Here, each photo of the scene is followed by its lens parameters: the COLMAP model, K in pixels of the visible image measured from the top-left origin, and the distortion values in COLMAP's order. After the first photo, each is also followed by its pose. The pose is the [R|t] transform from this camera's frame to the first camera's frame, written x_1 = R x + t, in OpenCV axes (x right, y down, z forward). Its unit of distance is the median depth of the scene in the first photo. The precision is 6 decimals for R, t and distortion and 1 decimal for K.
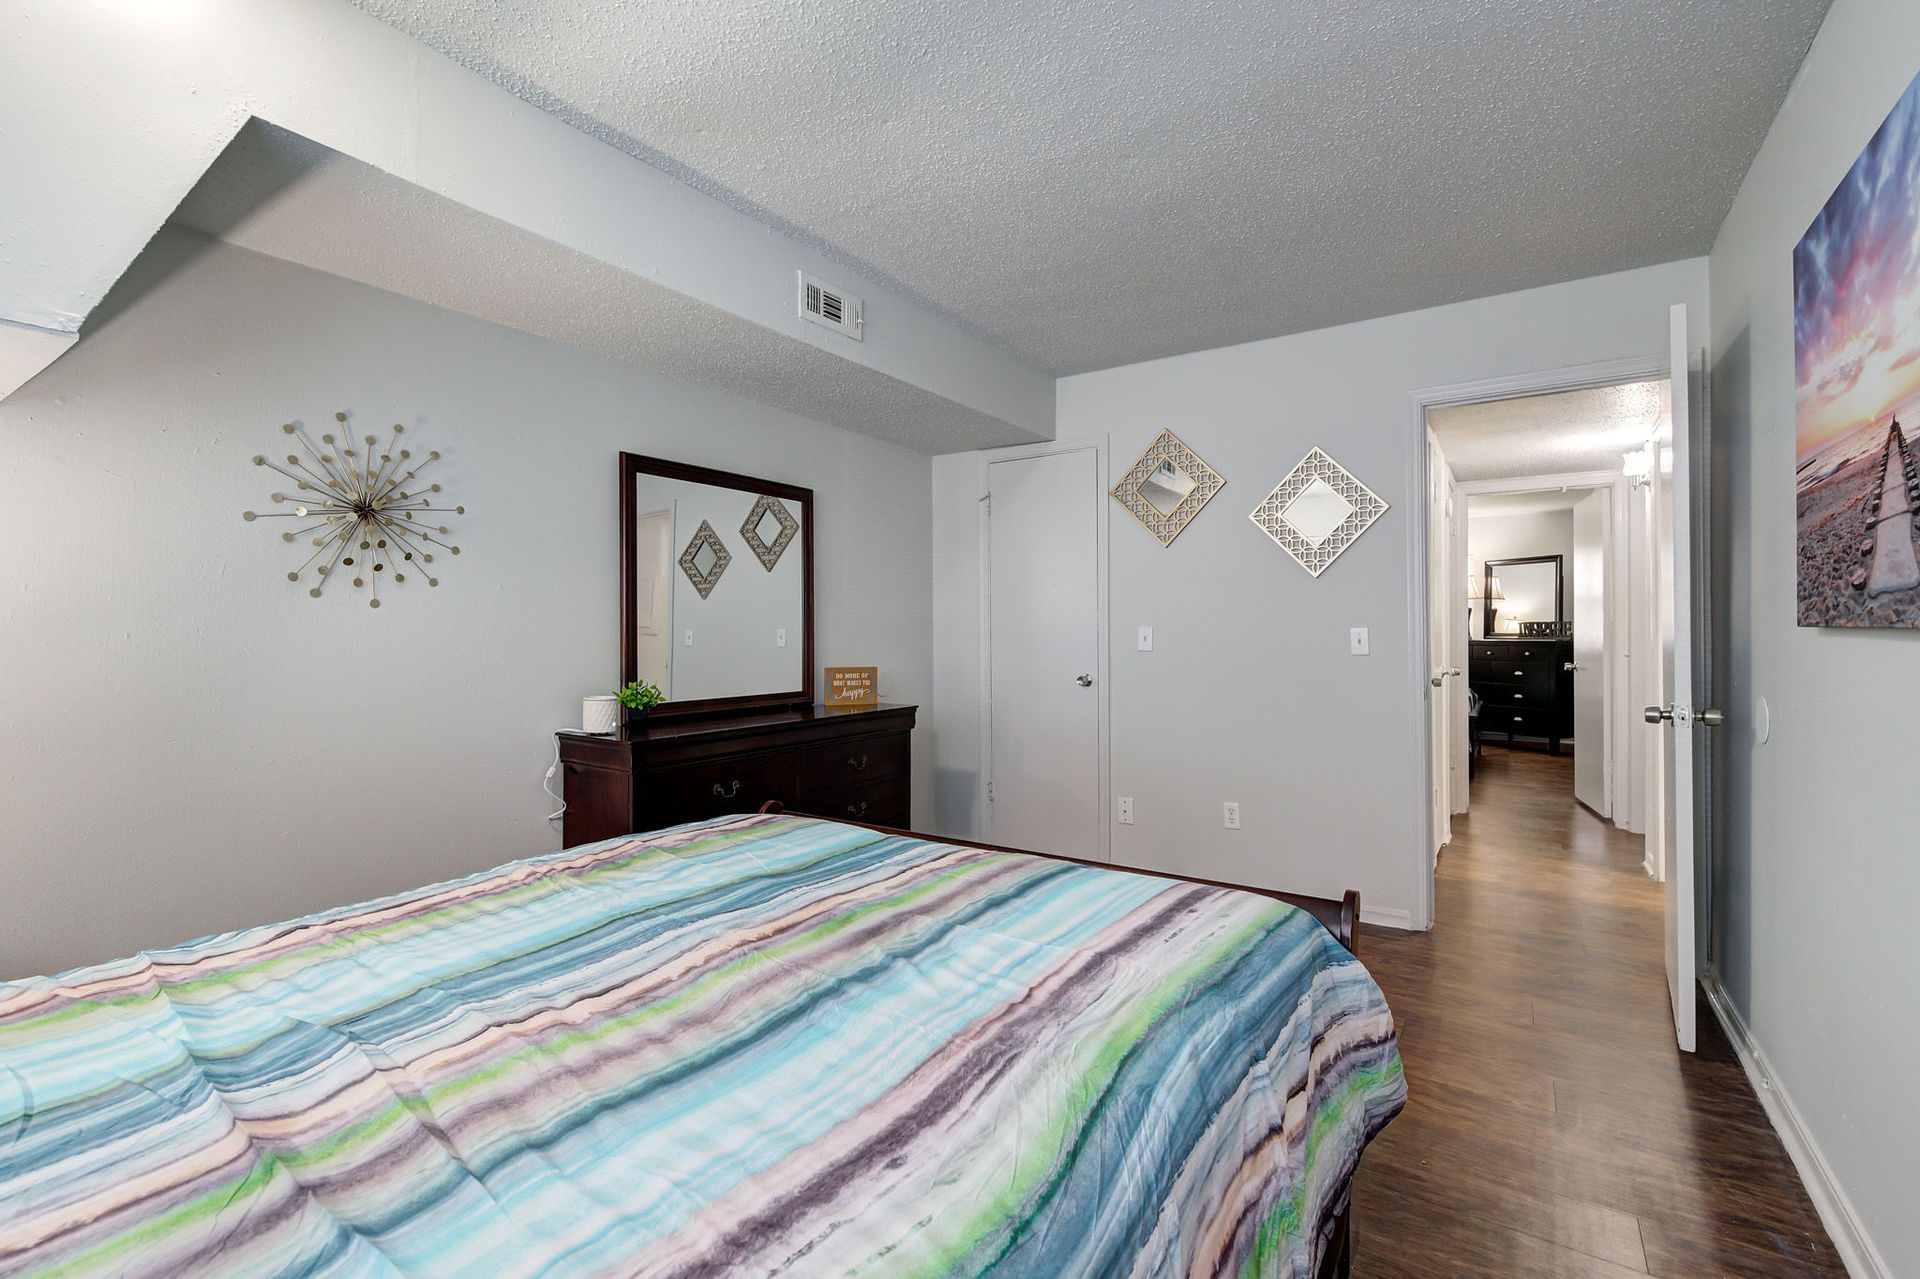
lens RADIAL K [[813.8, 0, 963.8], [0, 813.8, 636.1], [0, 0, 1]] dist [-0.001716, -0.000125]
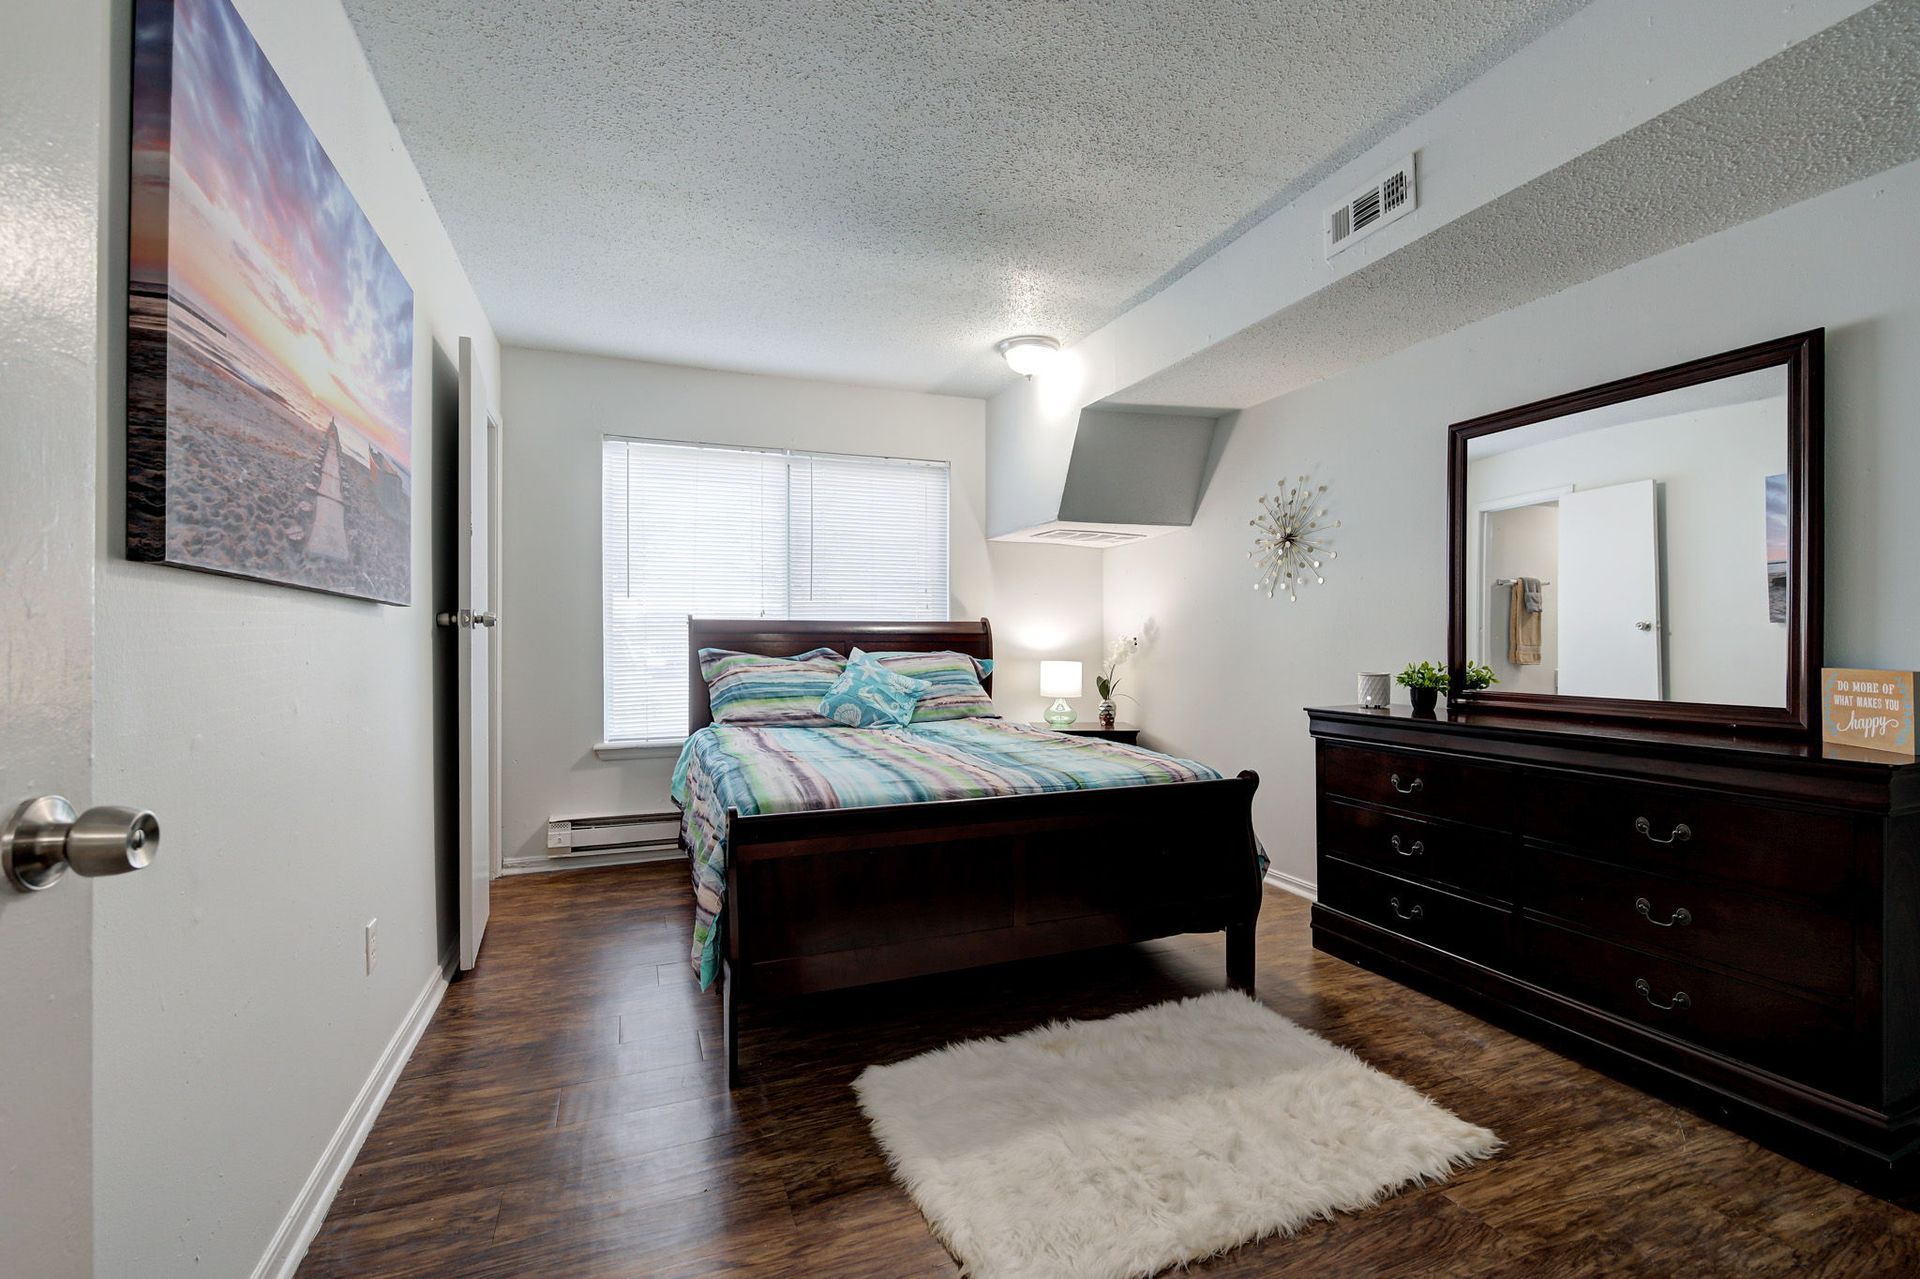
lens RADIAL K [[813.8, 0, 963.8], [0, 813.8, 636.1], [0, 0, 1]] dist [-0.001716, -0.000125]
pose [[-0.546923, -0.001382, -0.837182, 0.987202], [0.000175, 0.999998, -0.001765, 0.035075], [0.837183, -0.001112, -0.546922, 1.472048]]
